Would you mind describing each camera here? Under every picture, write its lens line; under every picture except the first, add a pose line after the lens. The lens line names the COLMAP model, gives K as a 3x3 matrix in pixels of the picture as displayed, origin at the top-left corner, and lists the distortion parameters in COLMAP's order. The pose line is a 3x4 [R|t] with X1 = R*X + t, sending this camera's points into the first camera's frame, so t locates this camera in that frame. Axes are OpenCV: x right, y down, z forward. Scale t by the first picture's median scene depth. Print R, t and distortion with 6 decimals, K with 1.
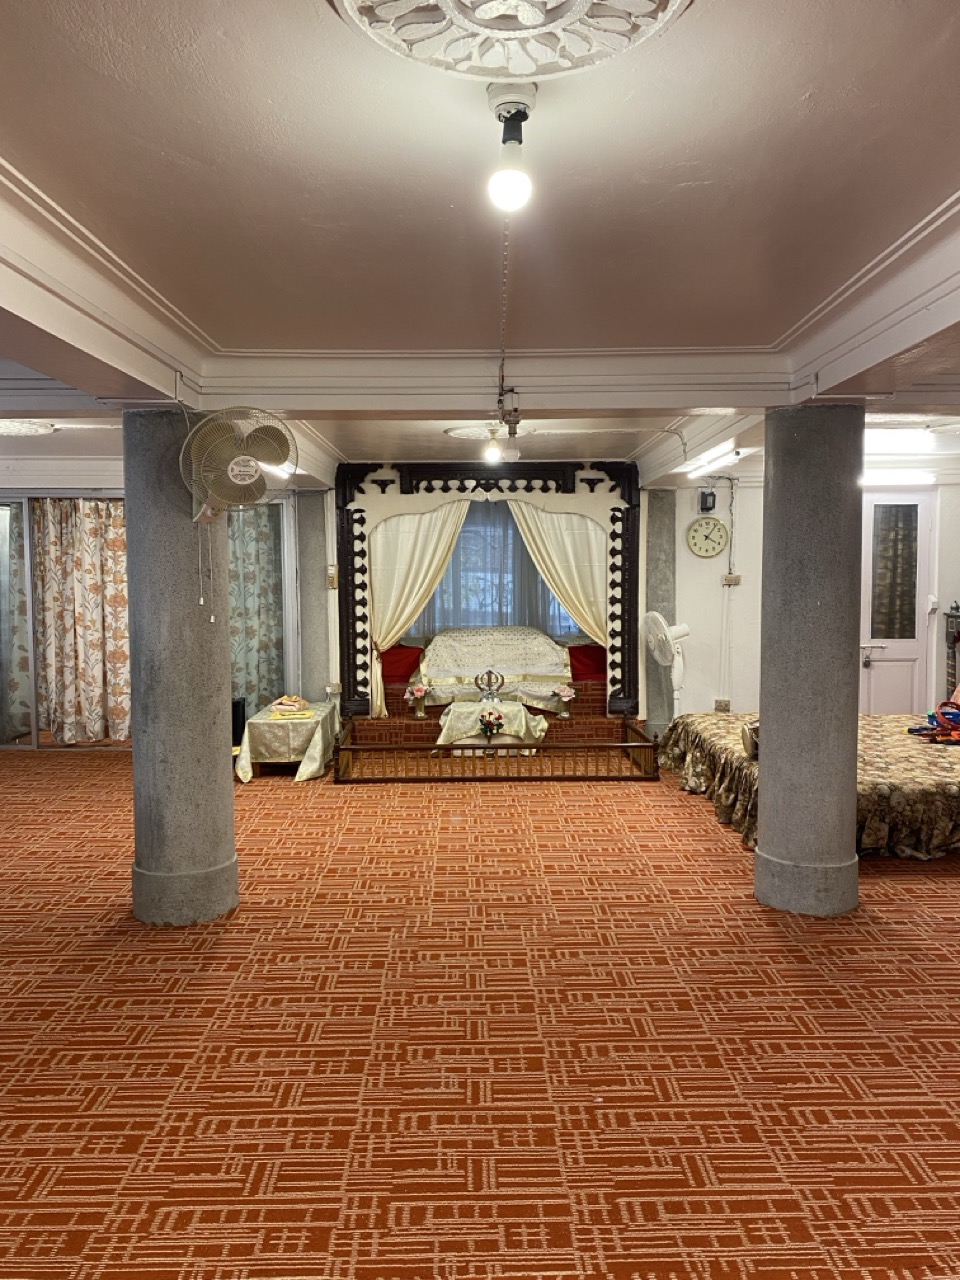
lens RADIAL K [[965.5, 0, 484.4], [0, 965.5, 646.2], [0, 0, 1]] dist [0.037436, -0.030502]
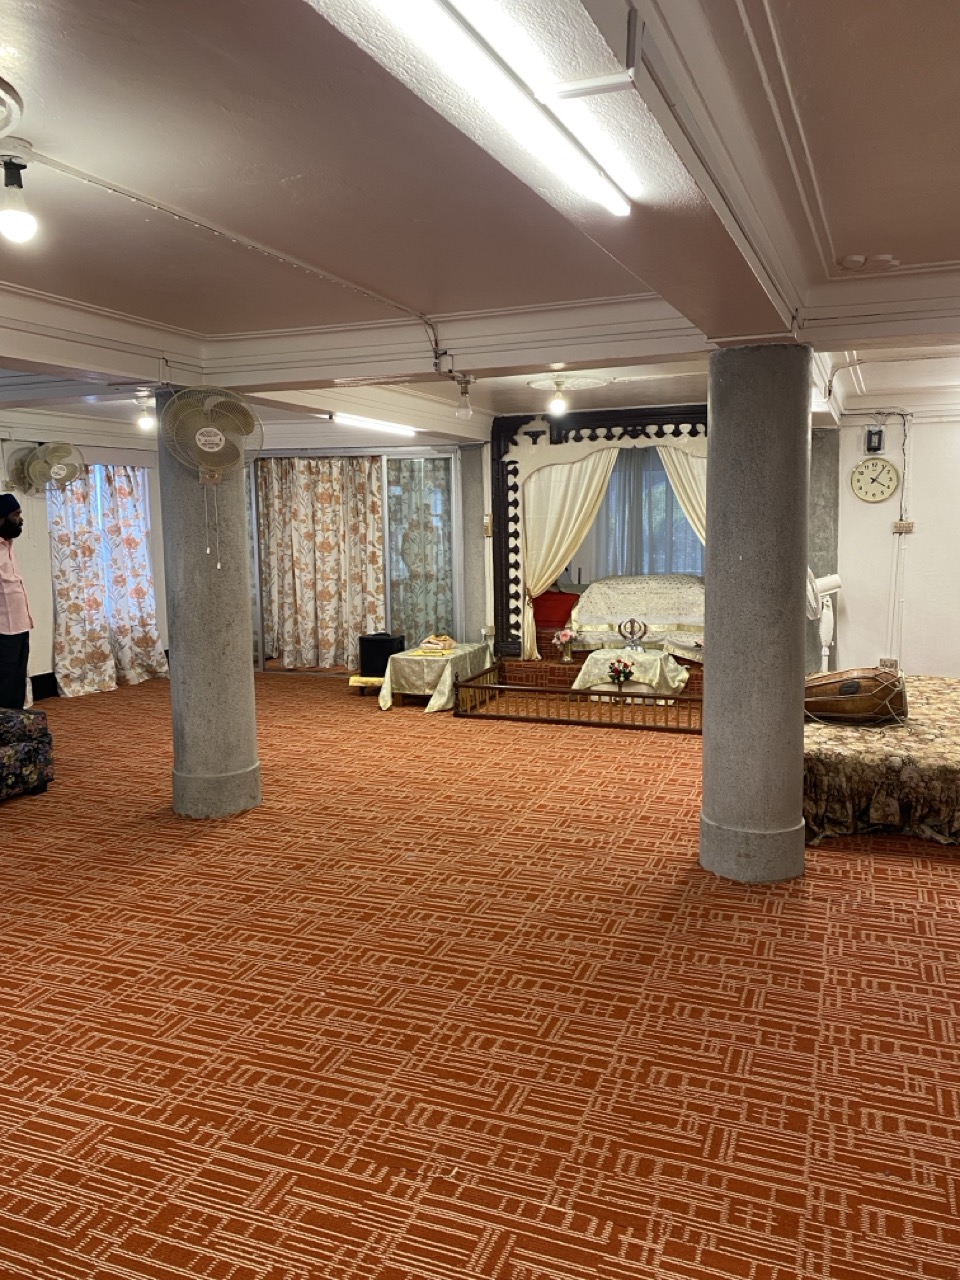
lens RADIAL K [[965.5, 0, 506.2], [0, 965.5, 644.7], [0, 0, 1]] dist [0.037436, -0.030502]
pose [[0.927358, 0.043679, -0.371617, 0.260916], [-0.022301, 0.997850, 0.061634, -0.006817], [0.373510, -0.048870, 0.926338, 0.015205]]
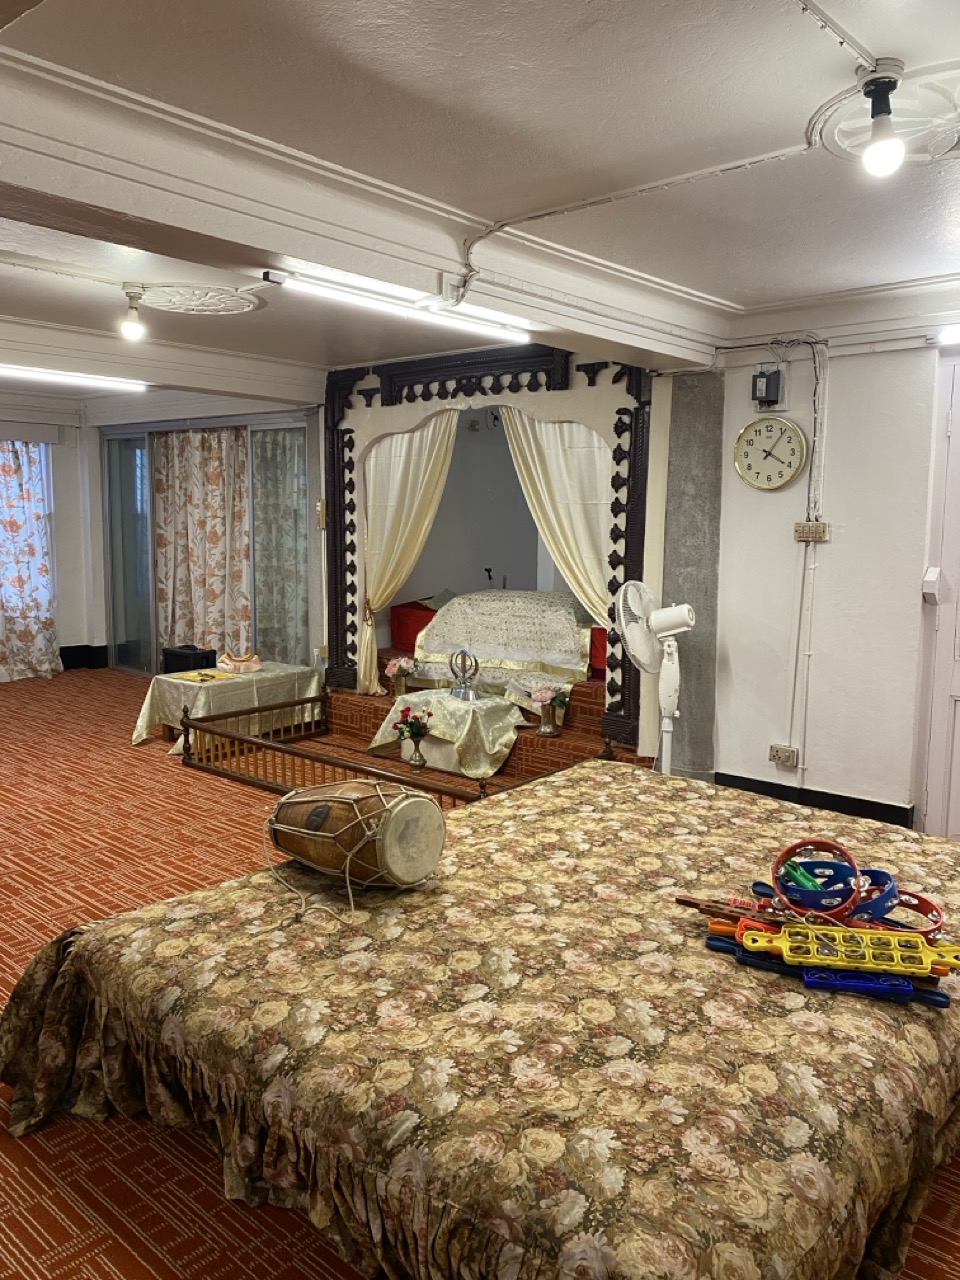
lens RADIAL K [[965.5, 0, 527.5], [0, 965.5, 647.1], [0, 0, 1]] dist [0.037436, -0.030502]
pose [[0.741854, 0.105271, -0.662246, 0.519232], [-0.069305, 0.994348, 0.080426, -0.038088], [0.666970, -0.013768, 0.744957, 0.501675]]
